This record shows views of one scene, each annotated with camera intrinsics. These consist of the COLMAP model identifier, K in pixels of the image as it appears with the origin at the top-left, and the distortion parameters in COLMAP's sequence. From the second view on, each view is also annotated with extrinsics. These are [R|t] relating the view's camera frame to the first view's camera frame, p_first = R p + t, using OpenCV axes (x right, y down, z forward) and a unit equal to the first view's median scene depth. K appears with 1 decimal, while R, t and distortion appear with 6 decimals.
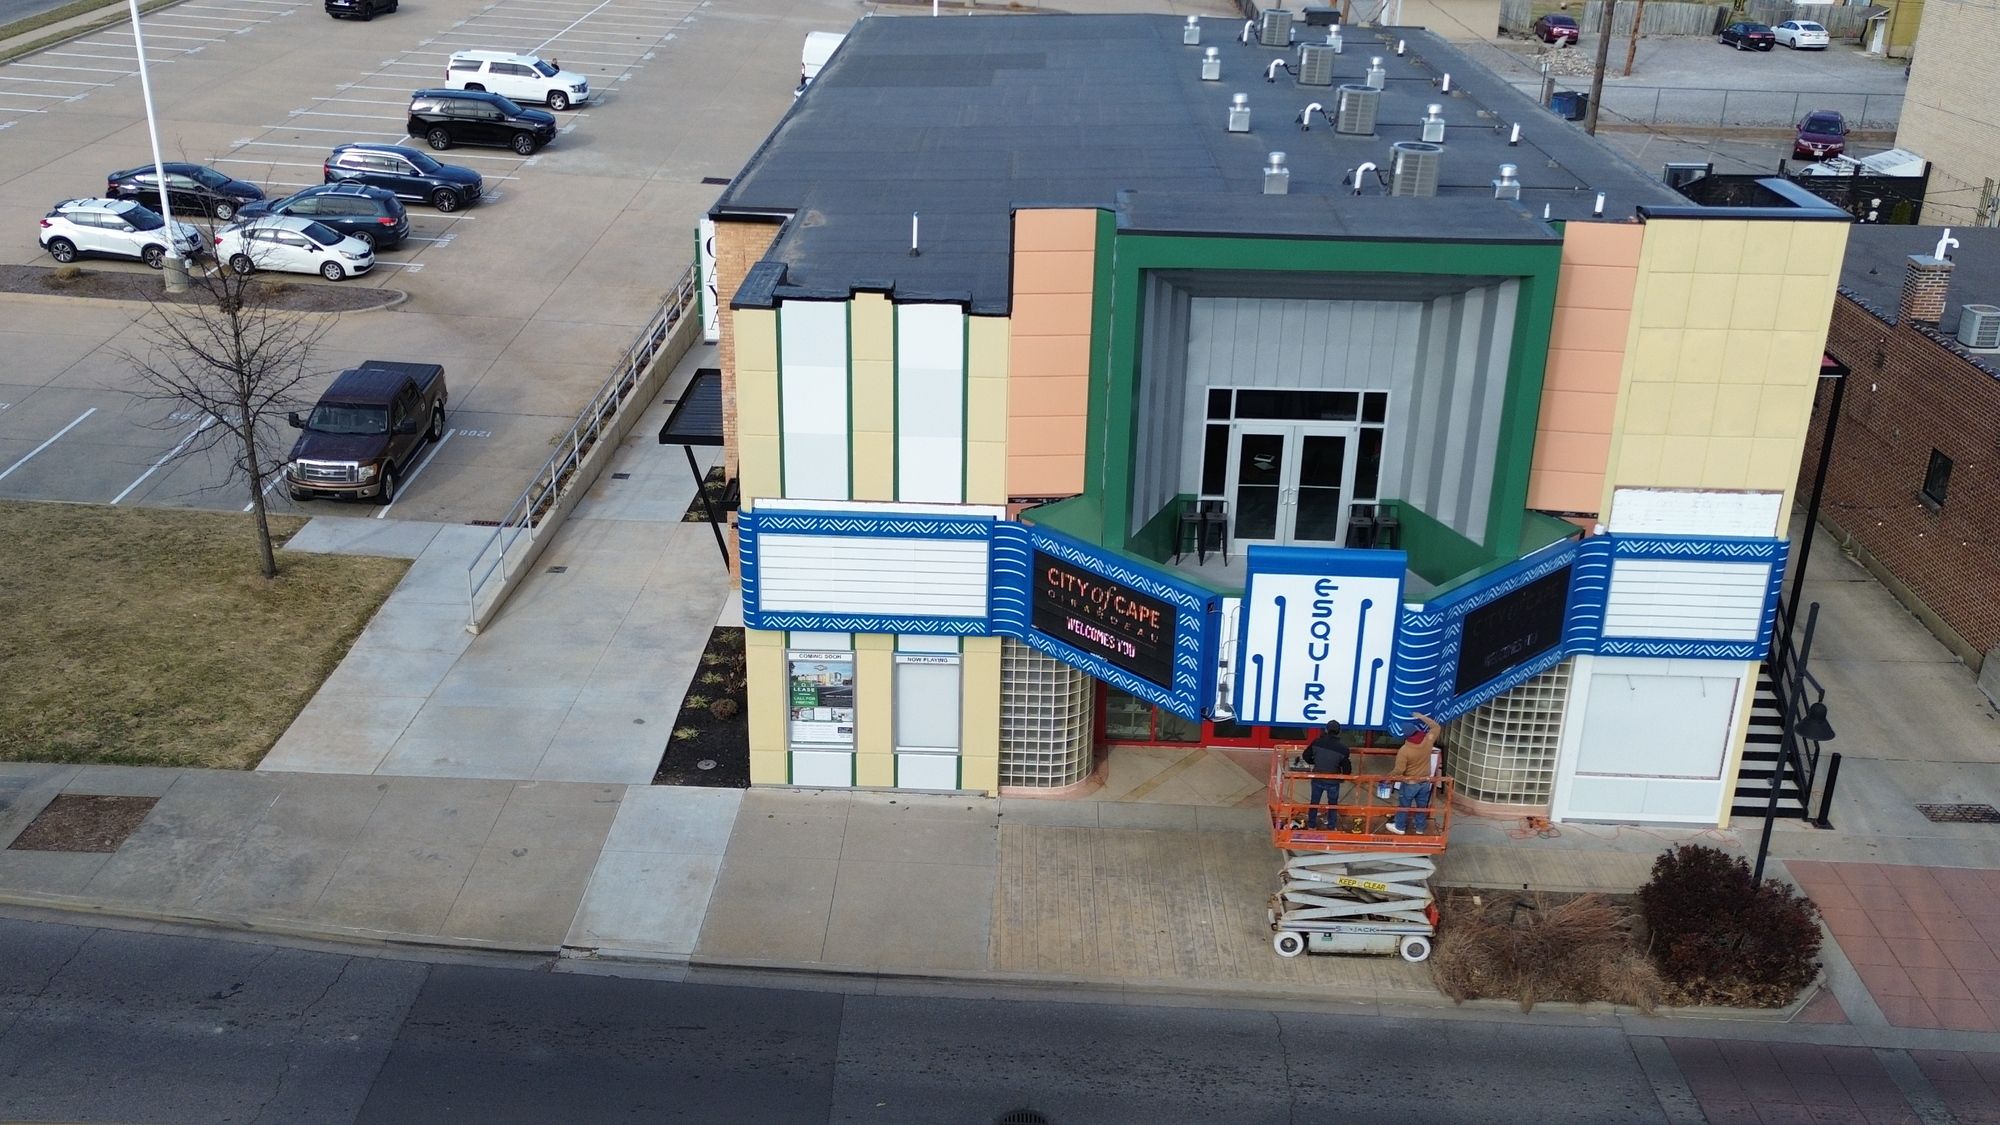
lens RADIAL K [[1829.0, 0, 1000.0], [0, 1829.0, 562.5], [0, 0, 1]] dist [0.116432, -0.198685]
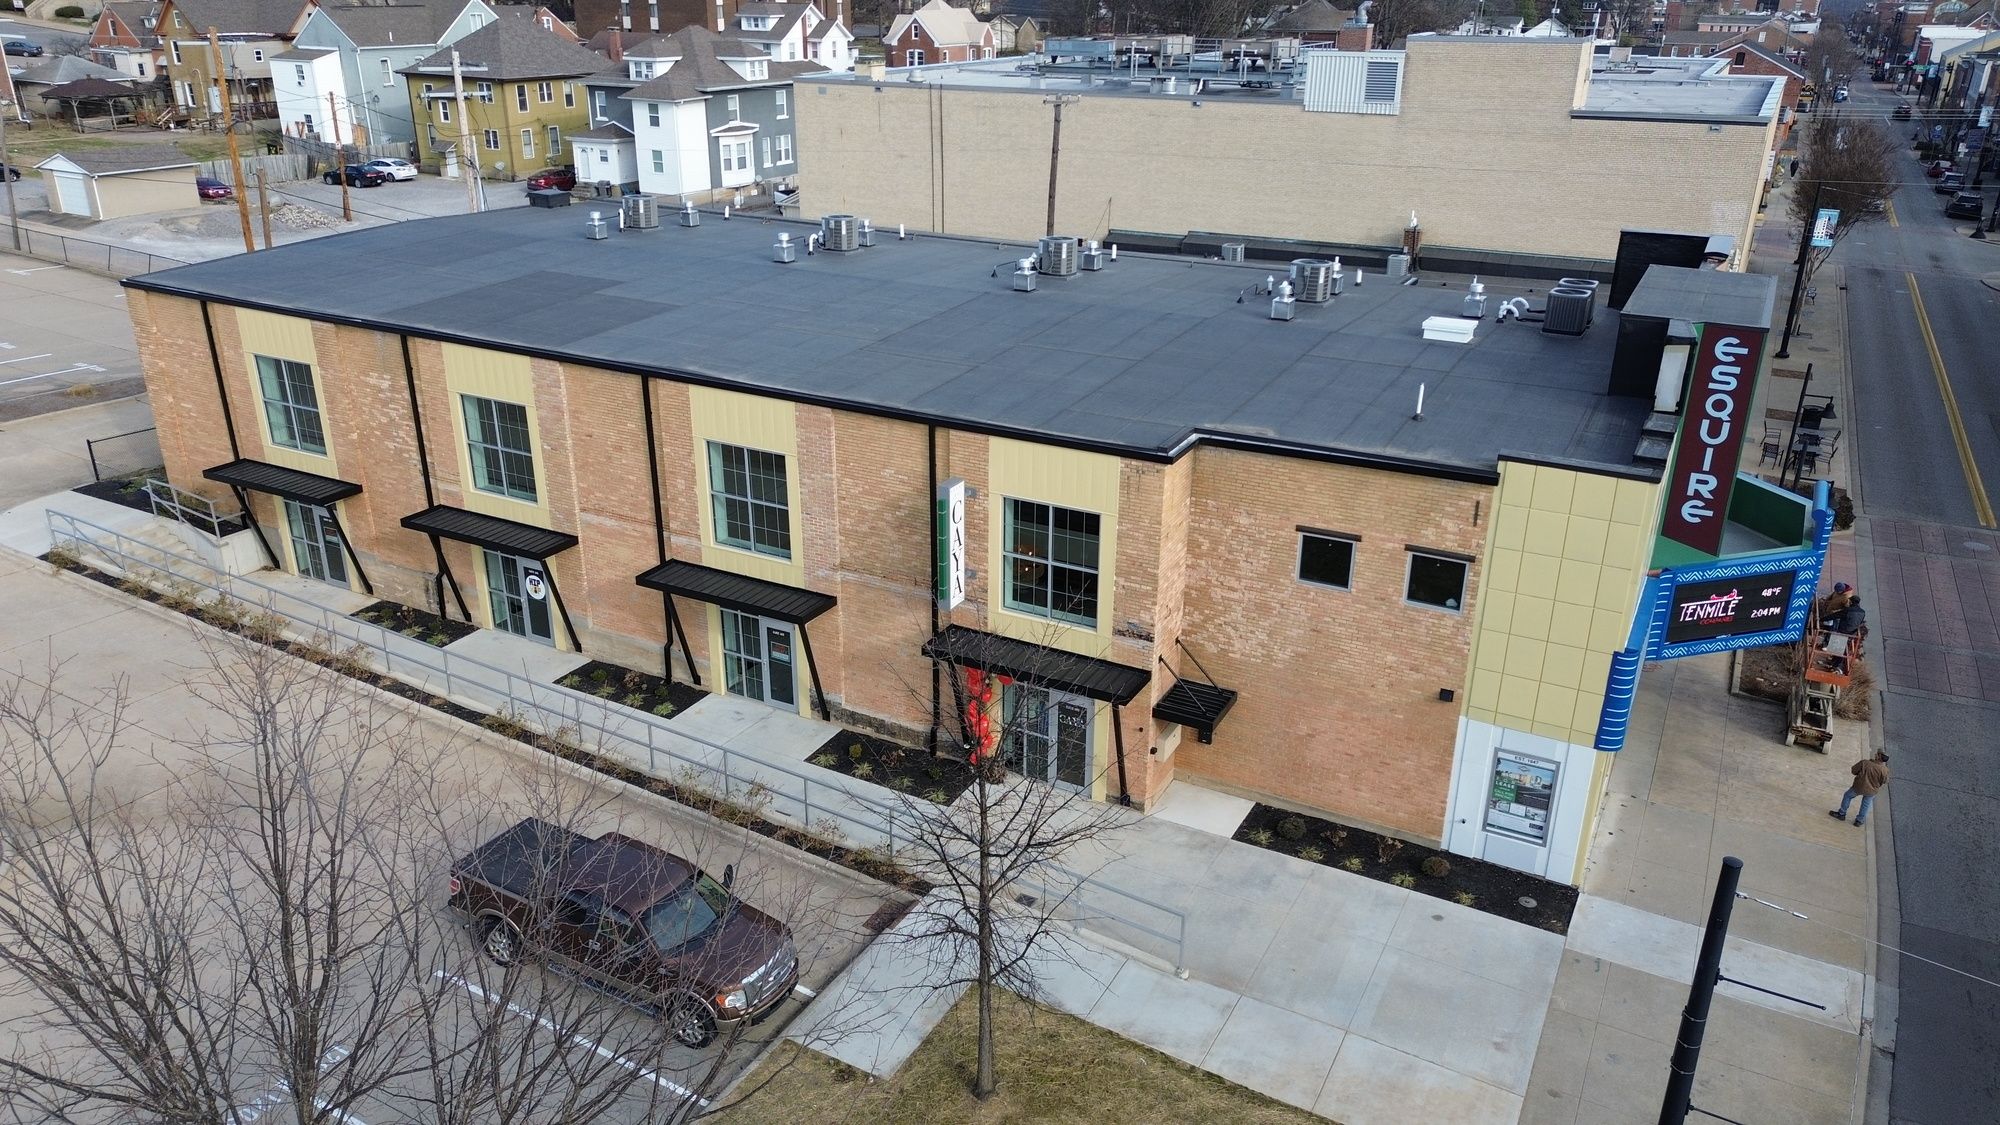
lens RADIAL K [[1394.6, 0, 1000.0], [0, 1394.6, 562.5], [0, 0, 1]] dist [0.075063, -0.082406]
pose [[0.456469, -0.355976, 0.815424, -0.991466], [0.347008, 0.915128, 0.205249, -0.386882], [-0.819281, 0.189269, 0.541254, 0.822832]]
